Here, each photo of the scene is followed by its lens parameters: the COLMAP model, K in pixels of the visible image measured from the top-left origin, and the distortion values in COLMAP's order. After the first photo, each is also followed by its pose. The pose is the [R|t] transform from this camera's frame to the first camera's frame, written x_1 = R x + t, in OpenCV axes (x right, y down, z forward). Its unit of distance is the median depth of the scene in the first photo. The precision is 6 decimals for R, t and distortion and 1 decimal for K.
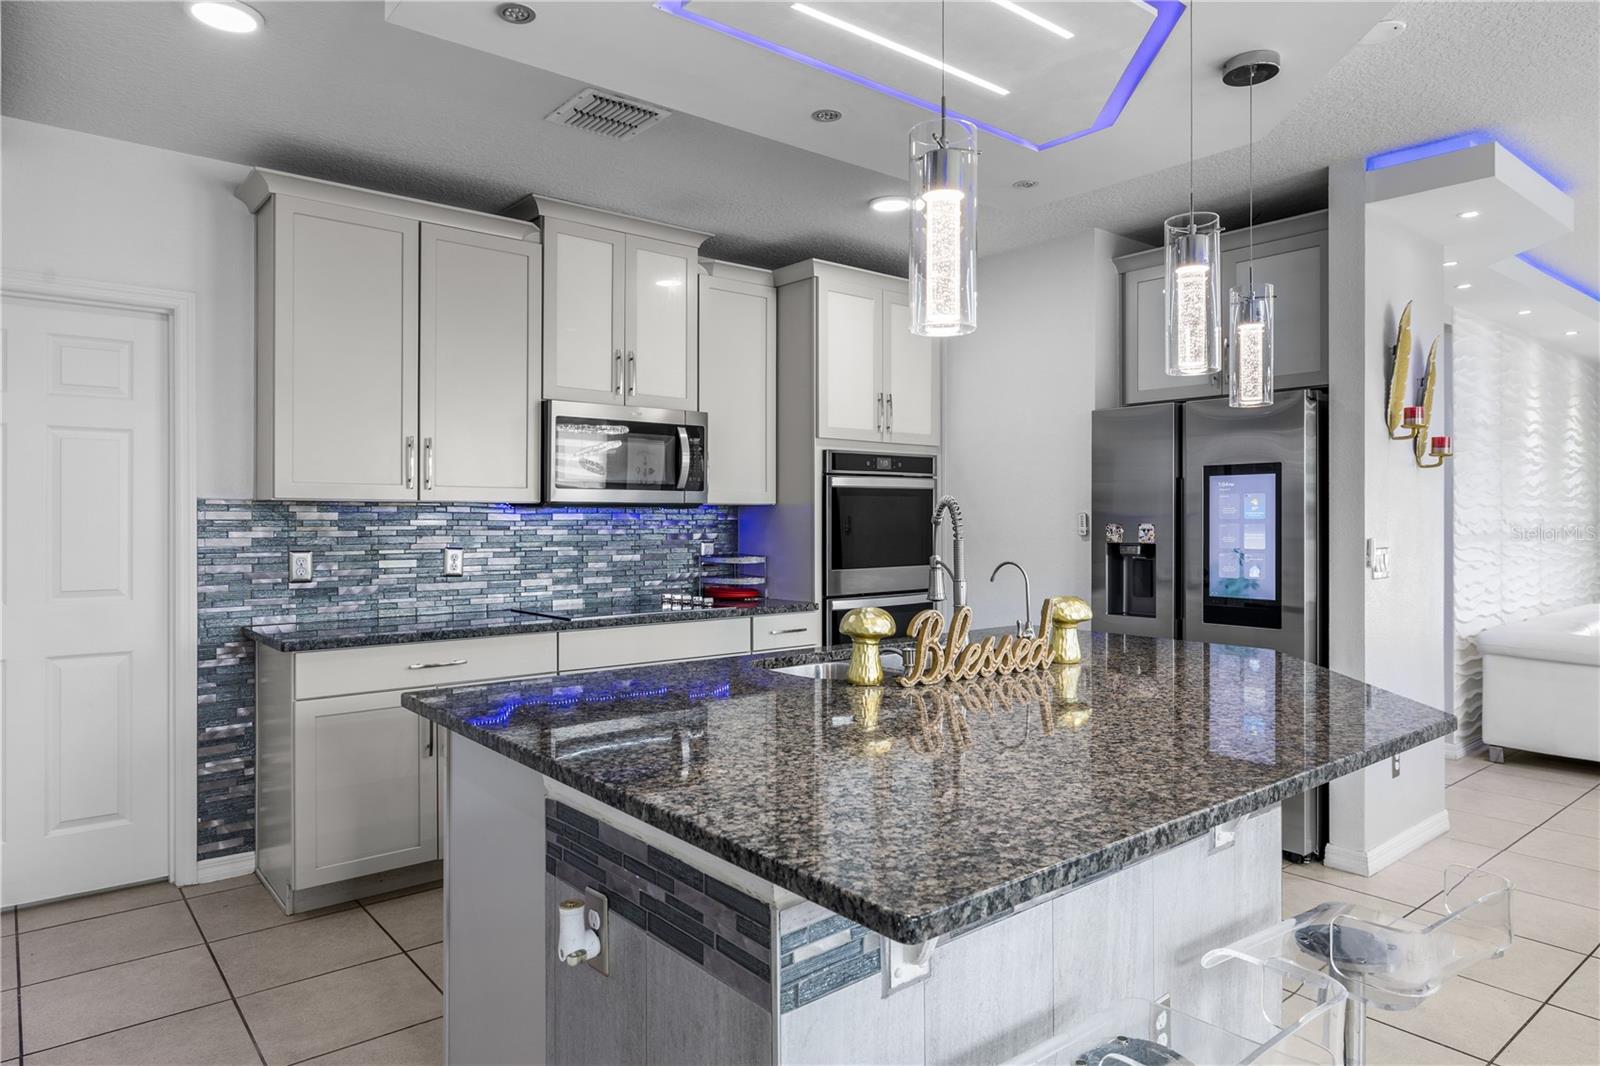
lens RADIAL K [[982.3, 0, 799.3], [0, 982.3, 515.2], [0, 0, 1]] dist [-0.003334, -0.000033]
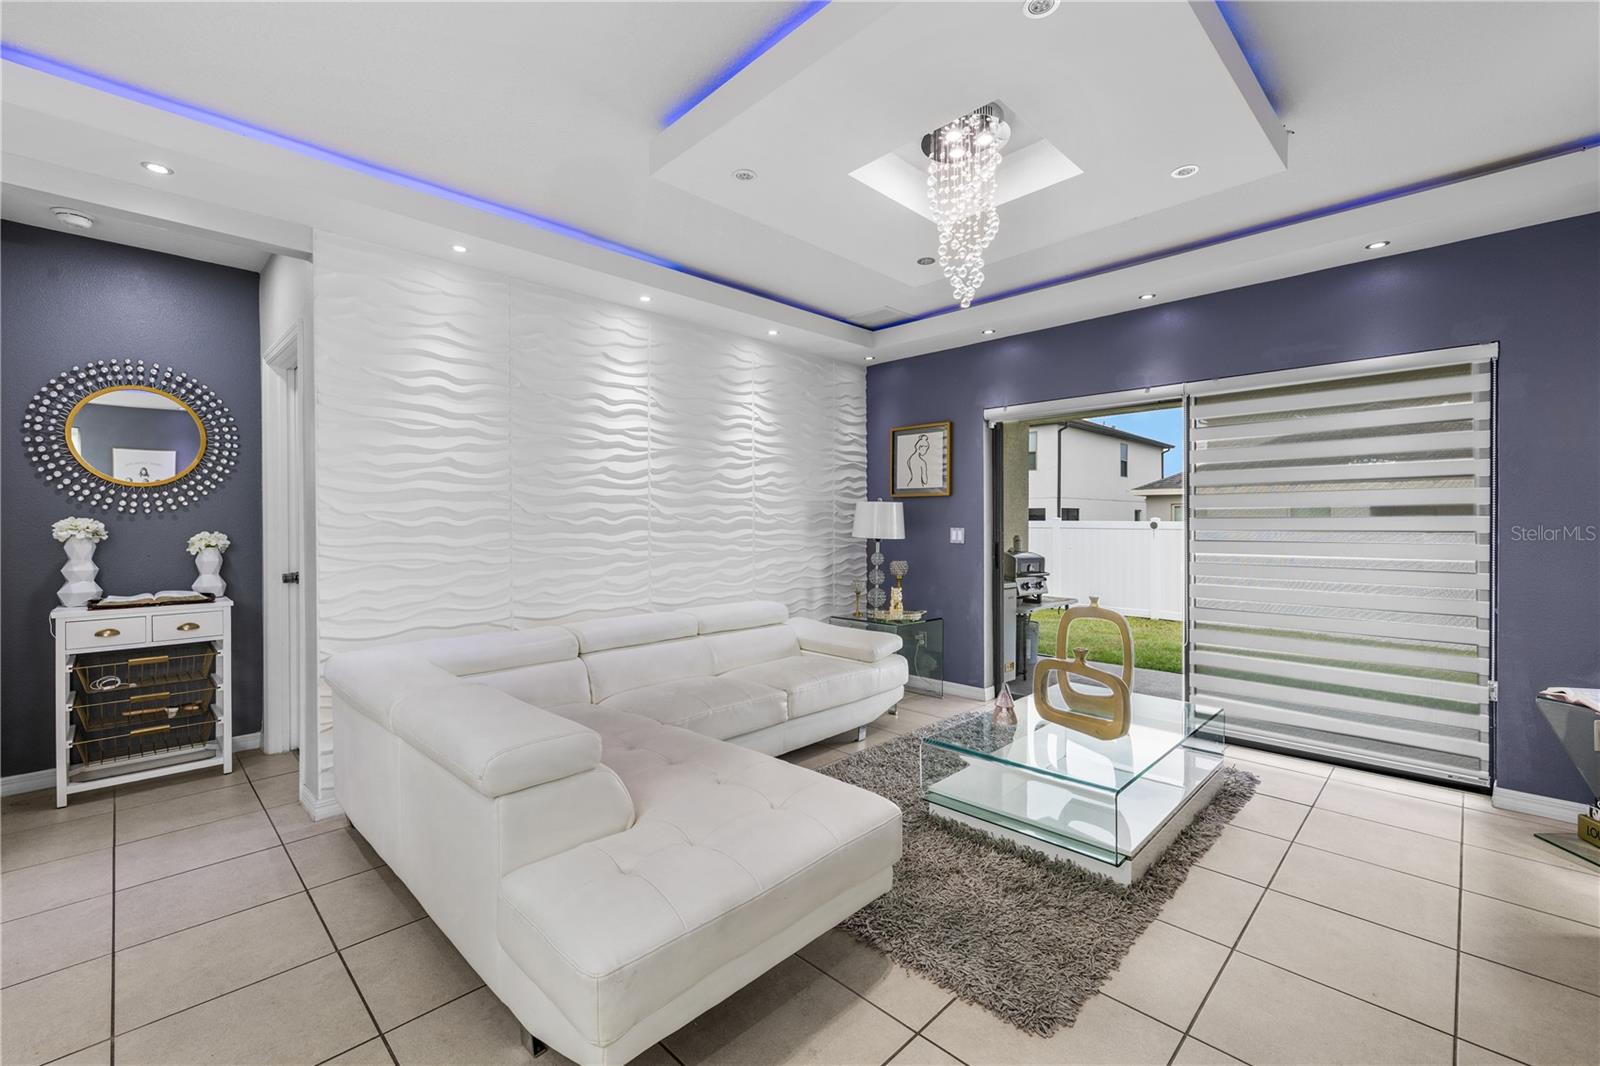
lens RADIAL K [[670.5, 0, 796.8], [0, 670.5, 525.2], [0, 0, 1]] dist [-0.001820, -0.000039]
pose [[0.994824, -0.006272, 0.101417, 1.372695], [0.005153, 0.999923, 0.011291, 0.018540], [-0.101480, -0.010710, 0.994780, 0.619557]]
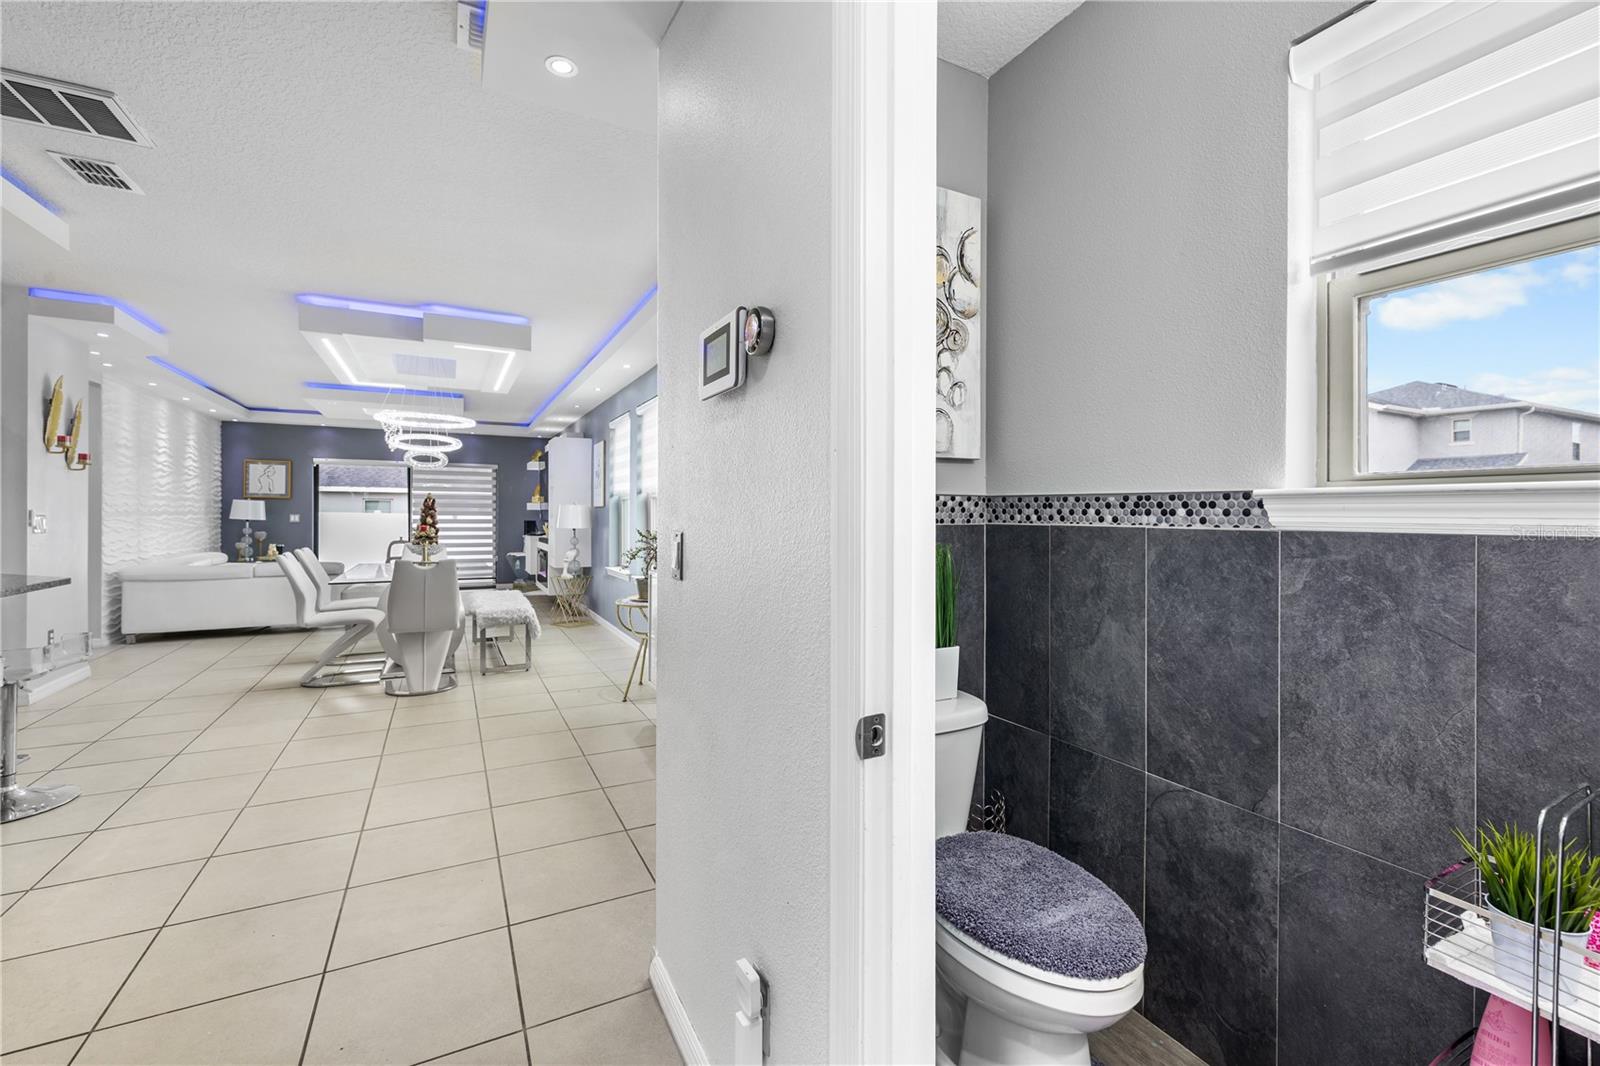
lens RADIAL K [[682.6, 0, 787.9], [0, 682.6, 510.7], [0, 0, 1]] dist [0.000085, -0.000206]
pose [[0.219465, 0.000884, 0.975620, -0.272789], [-0.003928, 0.999992, -0.000022, 0.018735], [-0.975612, -0.003827, 0.219467, -0.515703]]
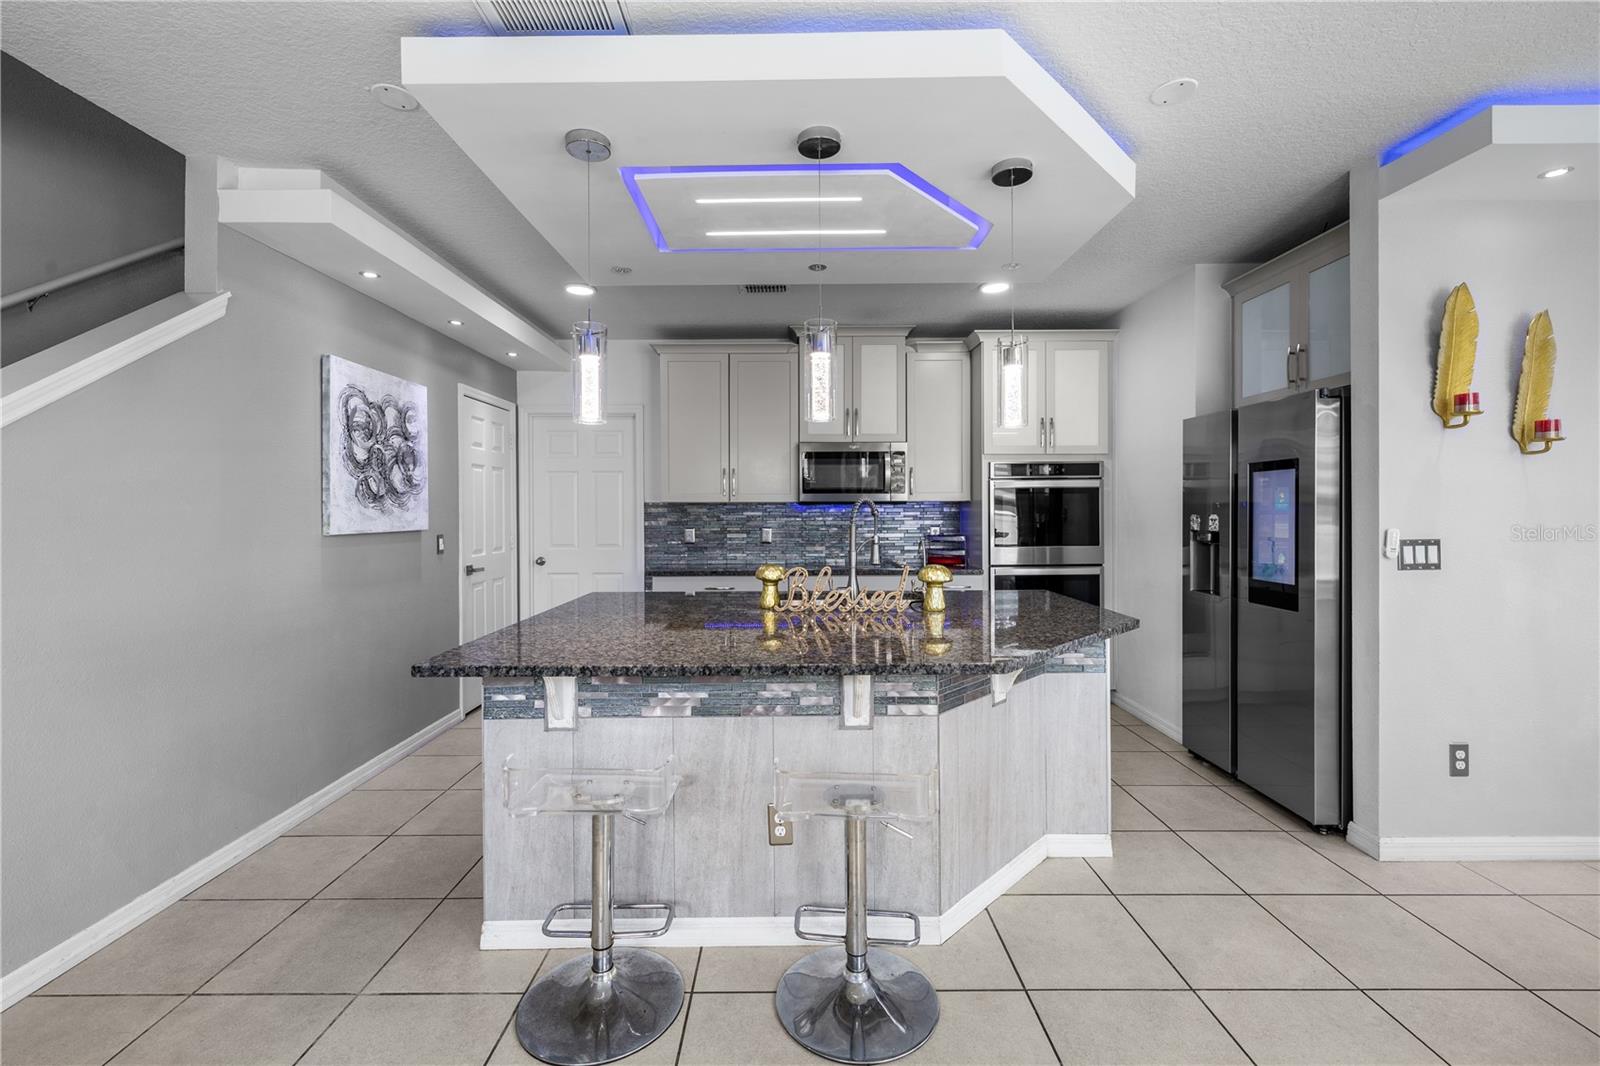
lens RADIAL K [[682.6, 0, 787.9], [0, 682.6, 510.7], [0, 0, 1]] dist [0.000085, -0.000206]
pose [[0.769604, -0.002382, -0.638517, 0.513915], [0.005924, 0.999977, 0.003410, -0.001741], [0.638494, -0.006407, 0.769600, 0.058860]]
